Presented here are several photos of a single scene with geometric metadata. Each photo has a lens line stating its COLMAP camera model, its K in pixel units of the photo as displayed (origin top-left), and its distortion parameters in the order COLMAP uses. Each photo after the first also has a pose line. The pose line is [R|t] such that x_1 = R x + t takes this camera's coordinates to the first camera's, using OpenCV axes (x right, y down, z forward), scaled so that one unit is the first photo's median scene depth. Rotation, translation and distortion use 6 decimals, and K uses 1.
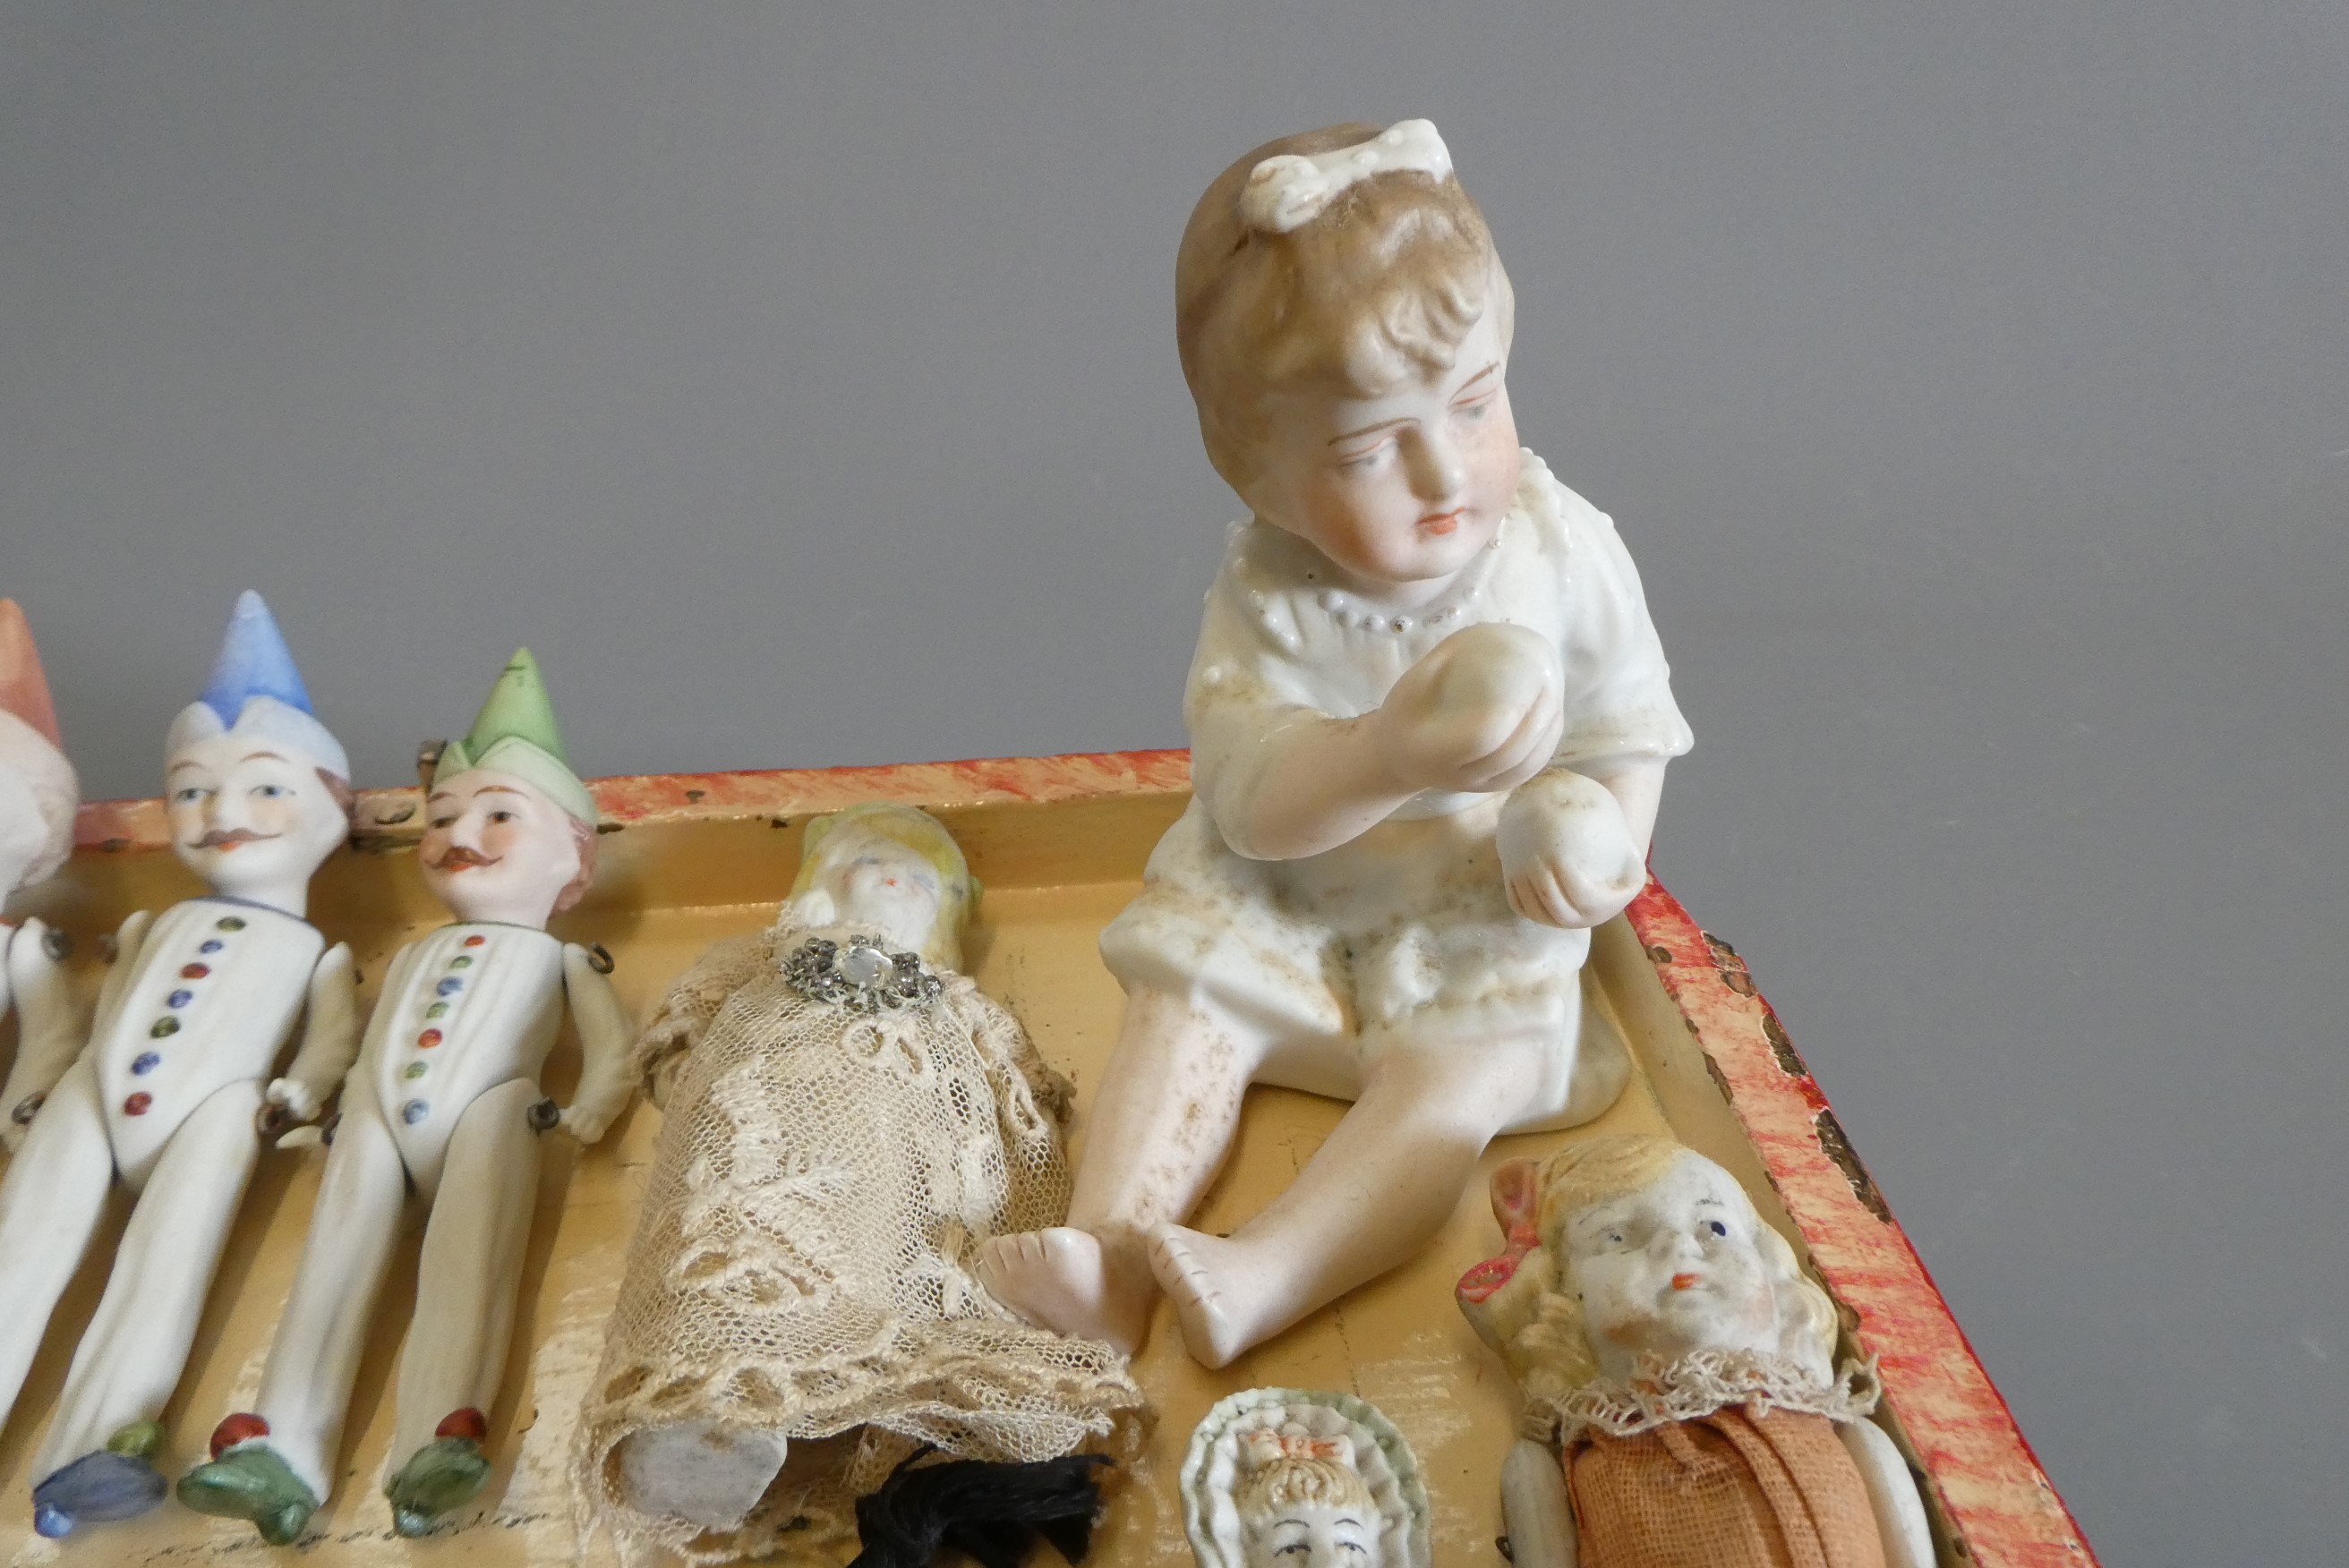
lens RADIAL K [[1722.8, 0, 1167.6], [0, 1722.8, 779.8], [0, 0, 1]] dist [0.034926, -0.031553]
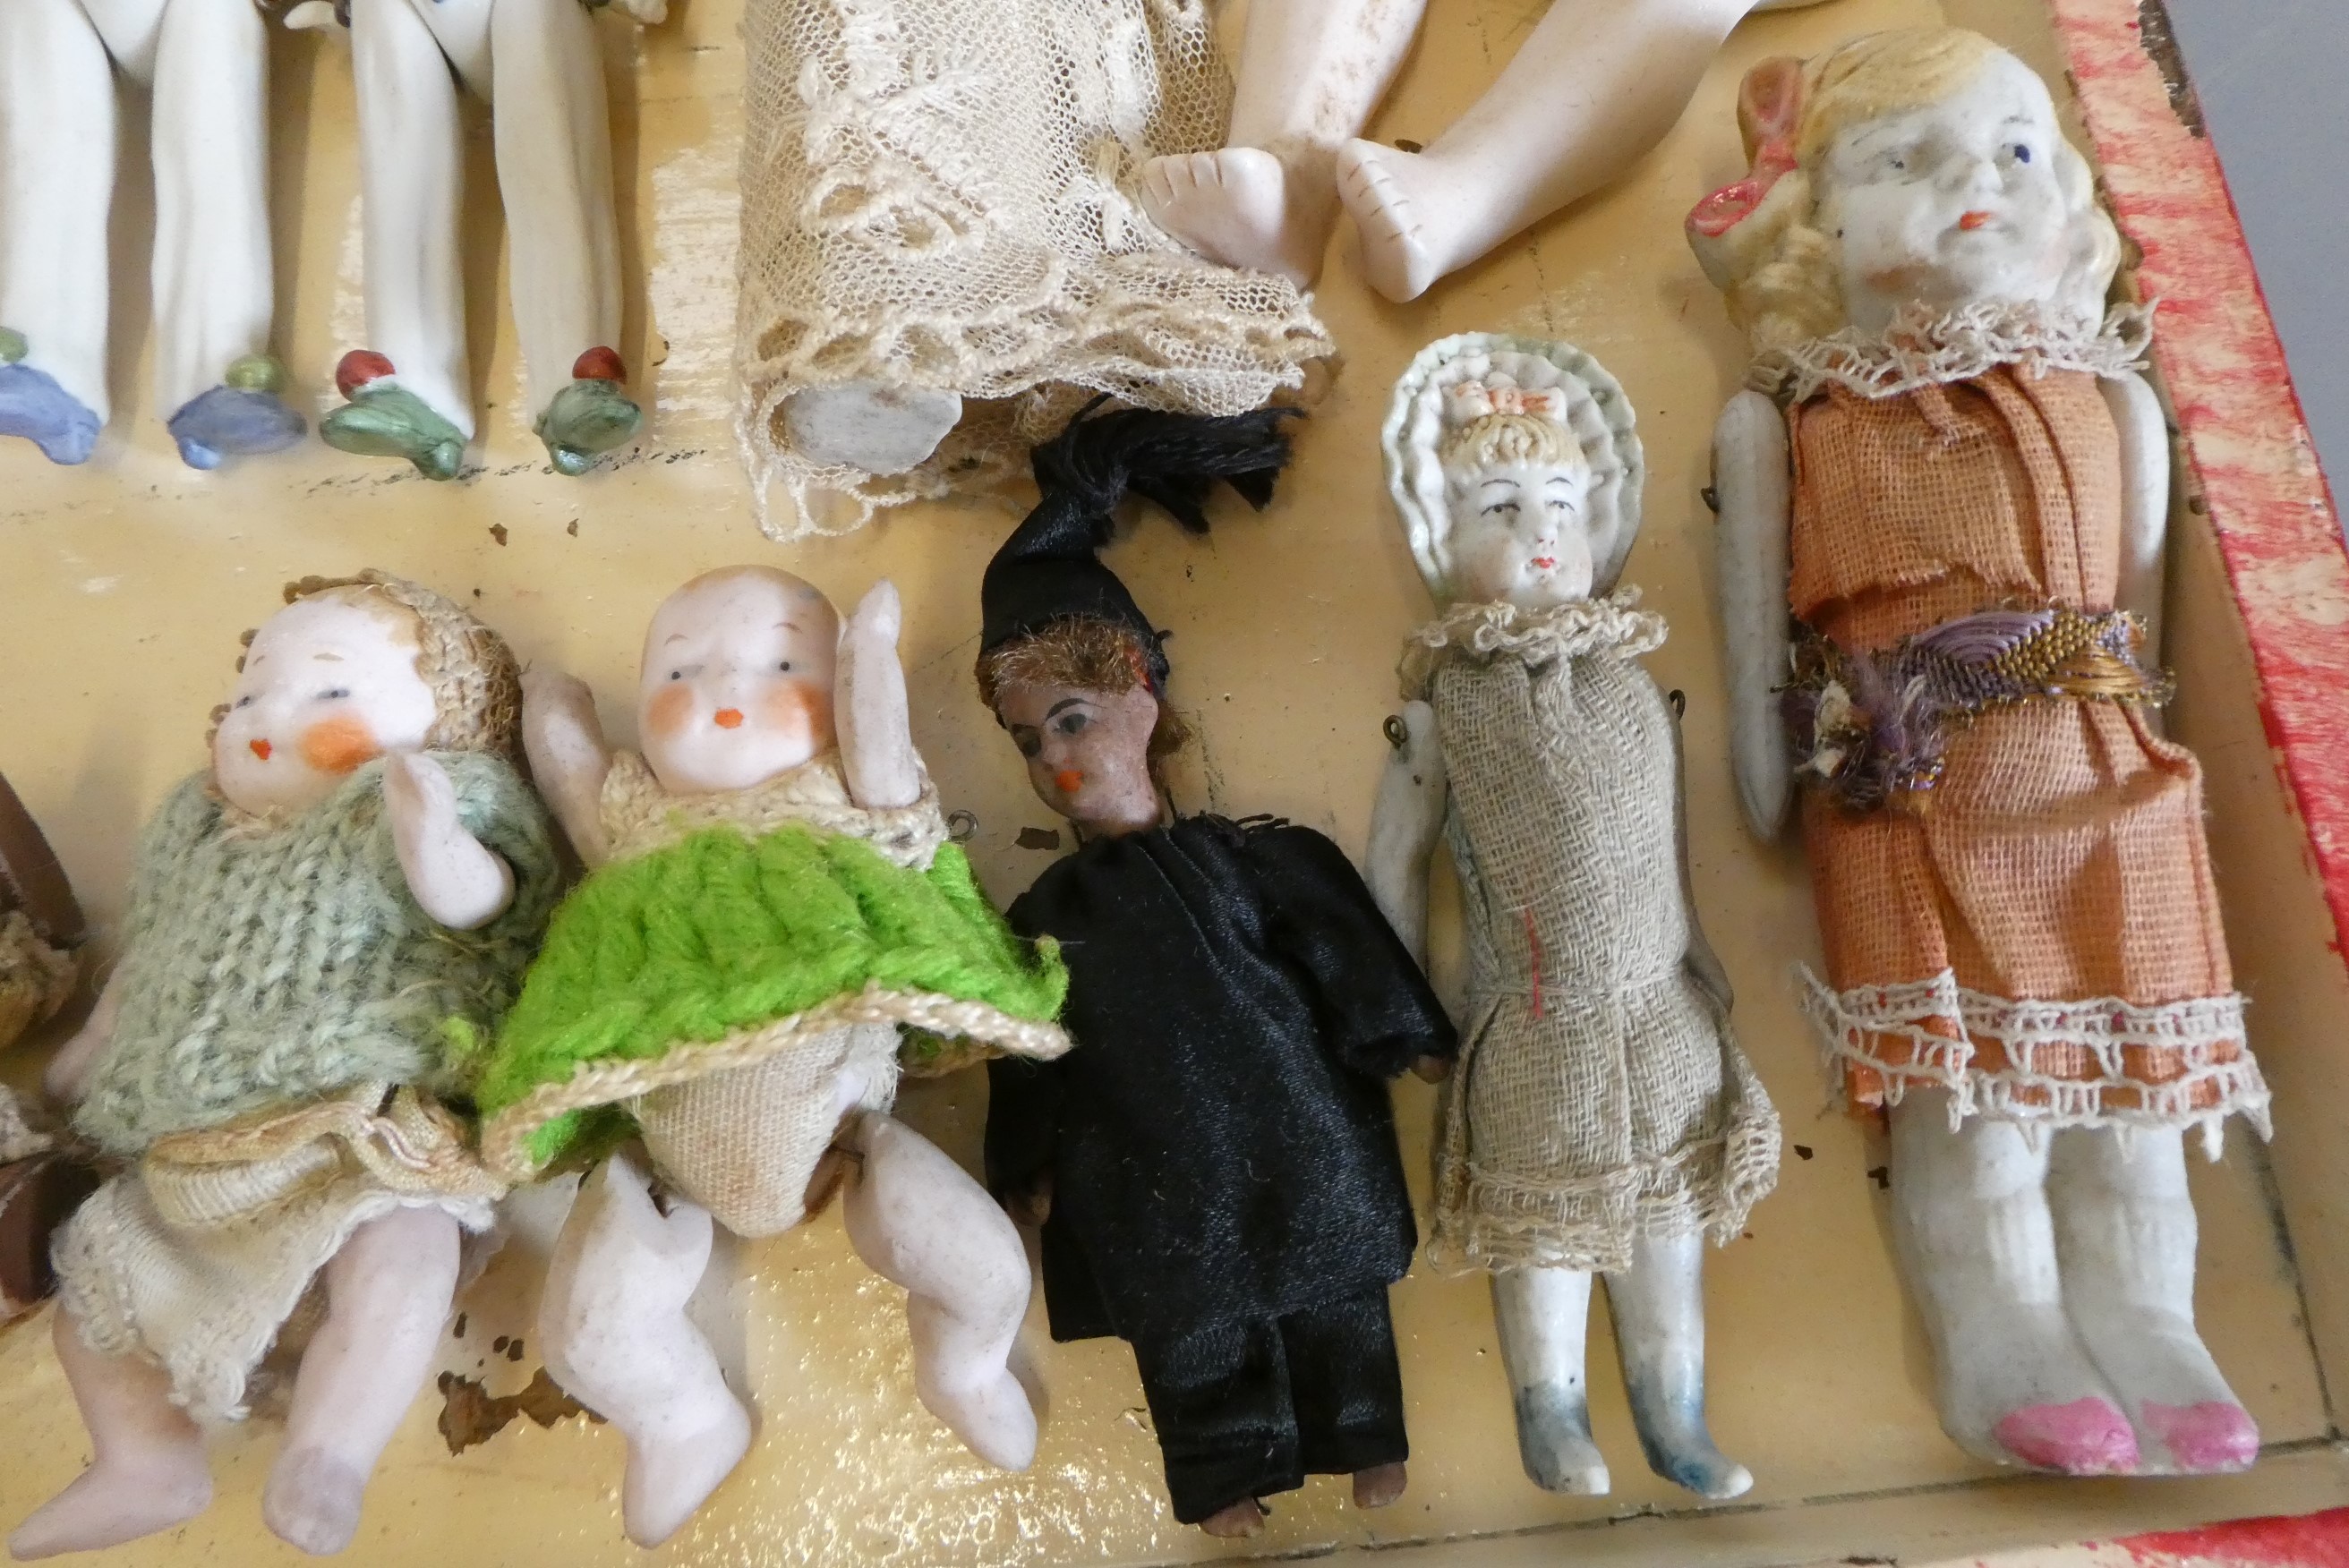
lens RADIAL K [[1662.1, 0, 1174.7], [0, 1662.1, 830.1], [0, 0, 1]] dist [0.021225, -0.033737]
pose [[0.999998, 0.000803, -0.001826, -0.097859], [0.000556, 0.766680, 0.642030, -0.012367], [0.001916, -0.642029, 0.766678, 0.158211]]
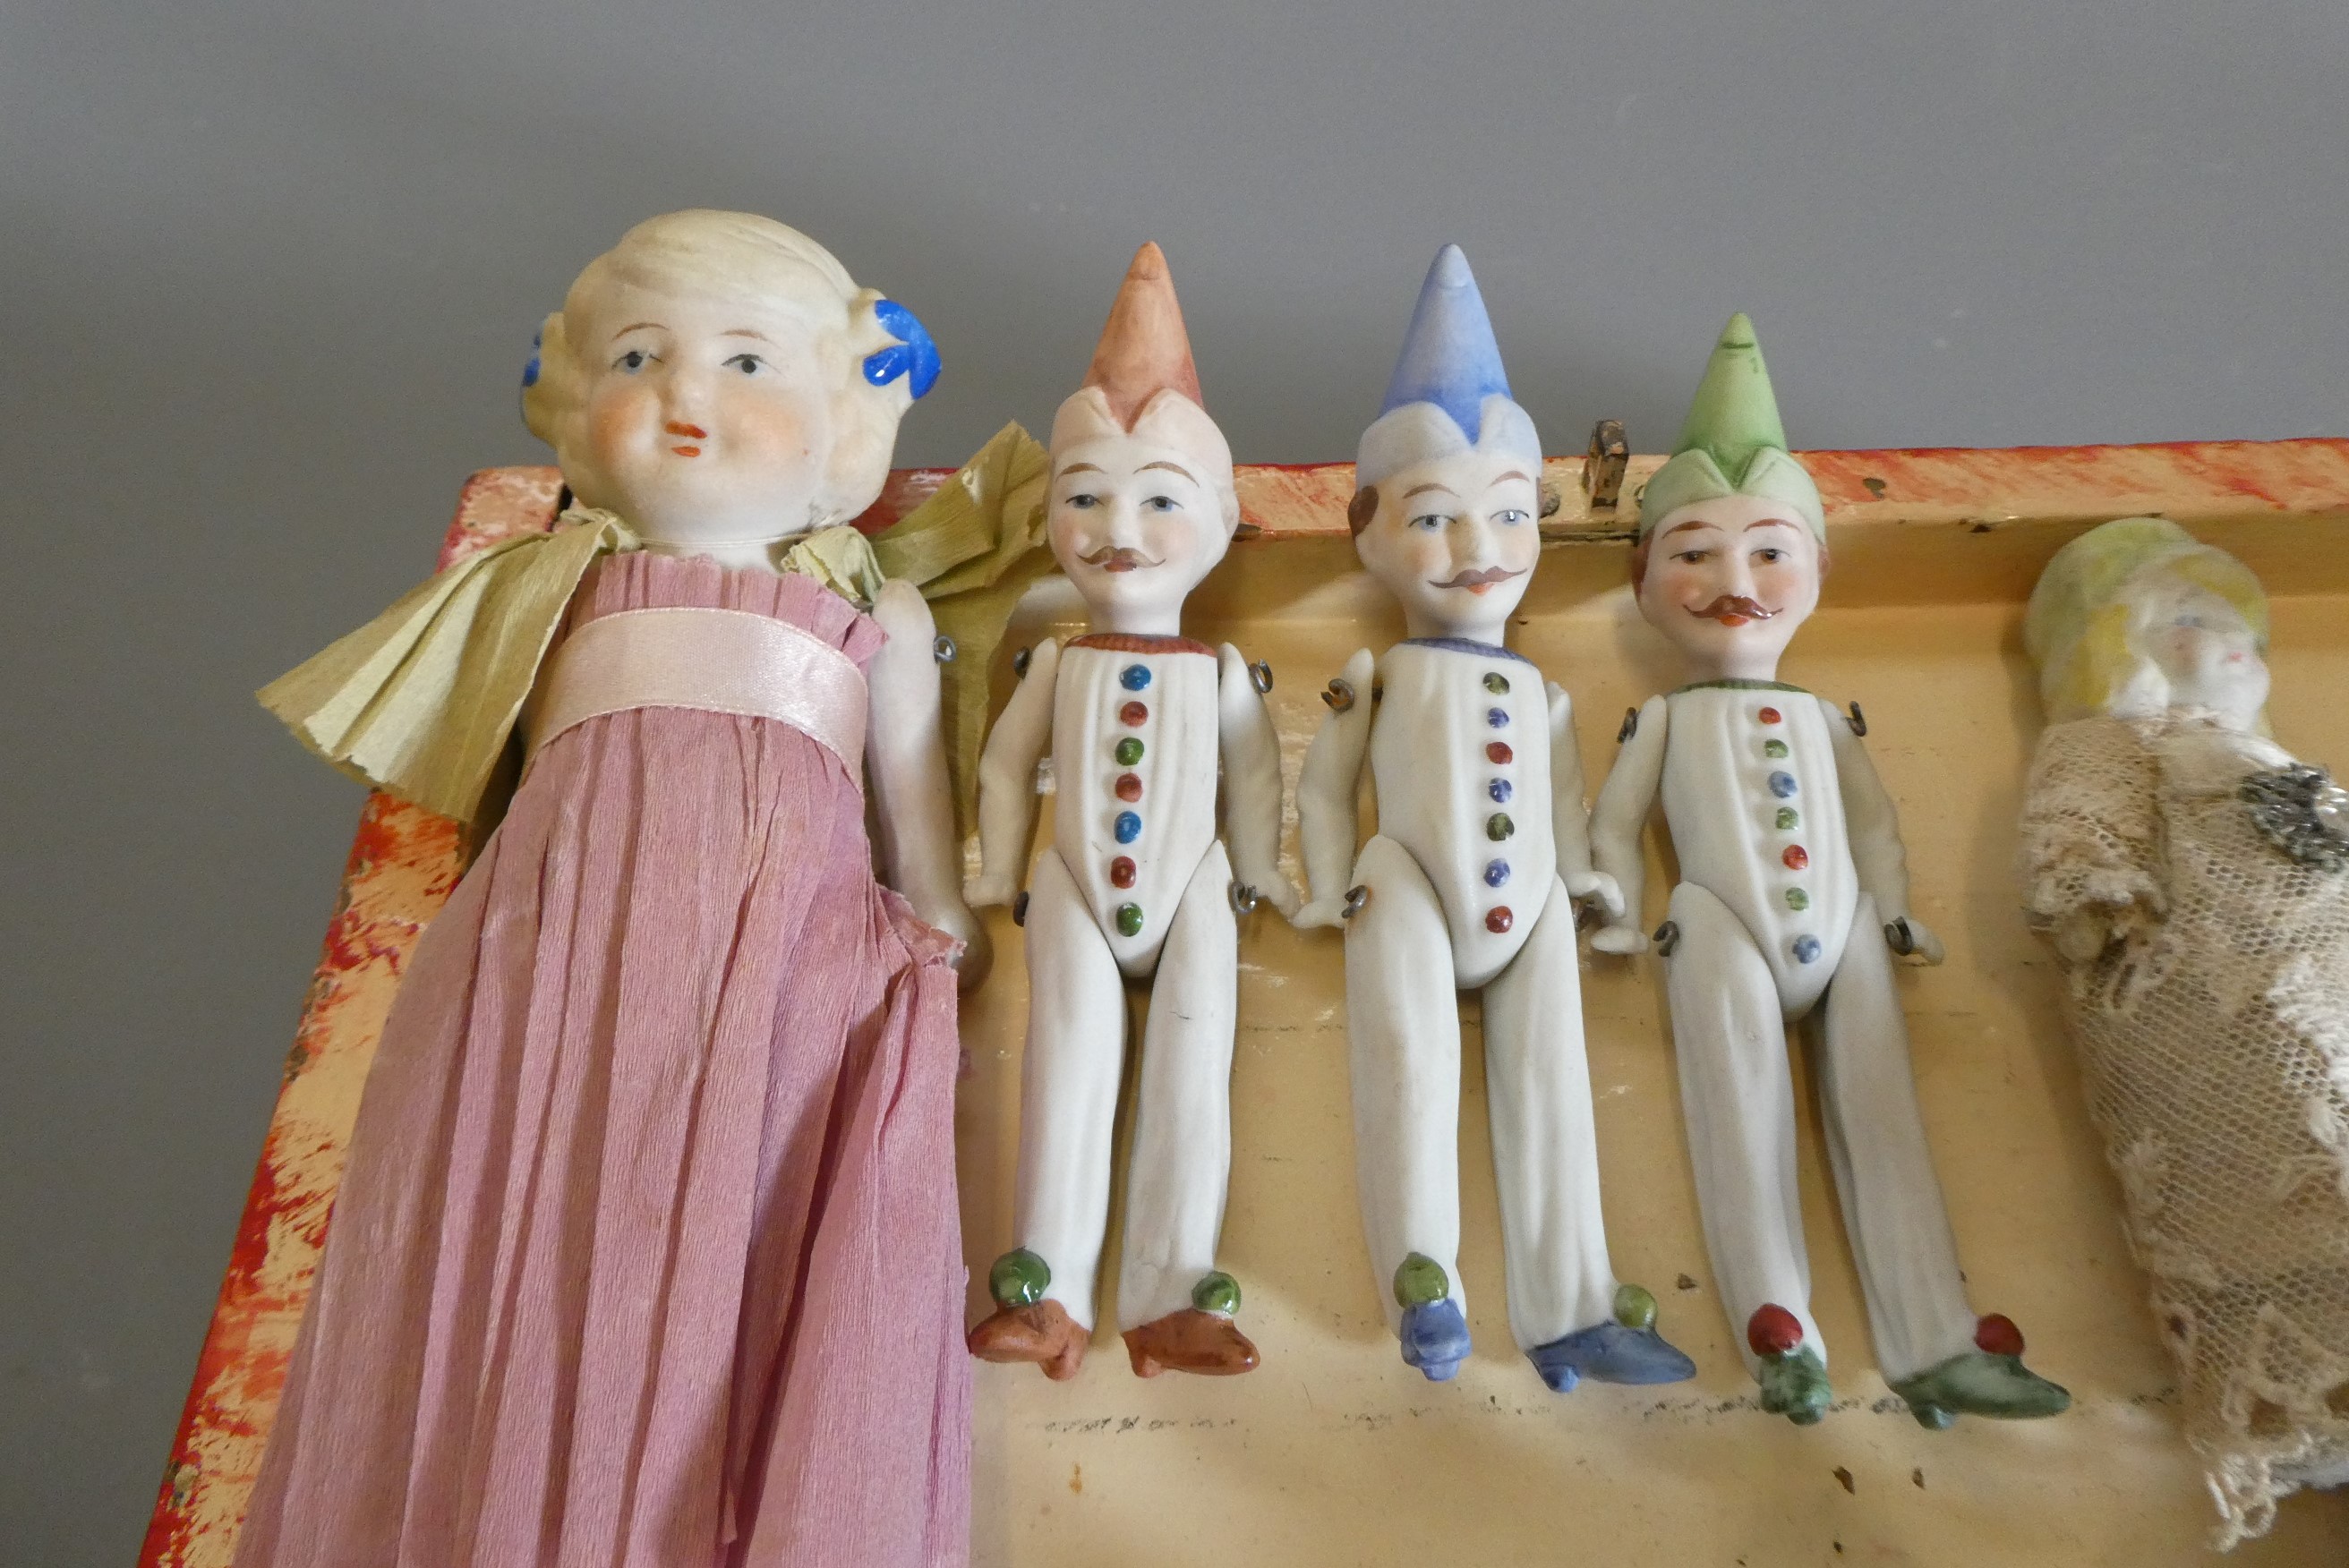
lens RADIAL K [[1722.8, 0, 1167.6], [0, 1722.8, 779.8], [0, 0, 1]] dist [0.034926, -0.031553]
pose [[0.996233, 0.061585, -0.061051, -0.846412], [-0.033026, 0.920416, 0.389542, -0.268257], [0.080182, -0.386059, 0.918983, 0.219158]]
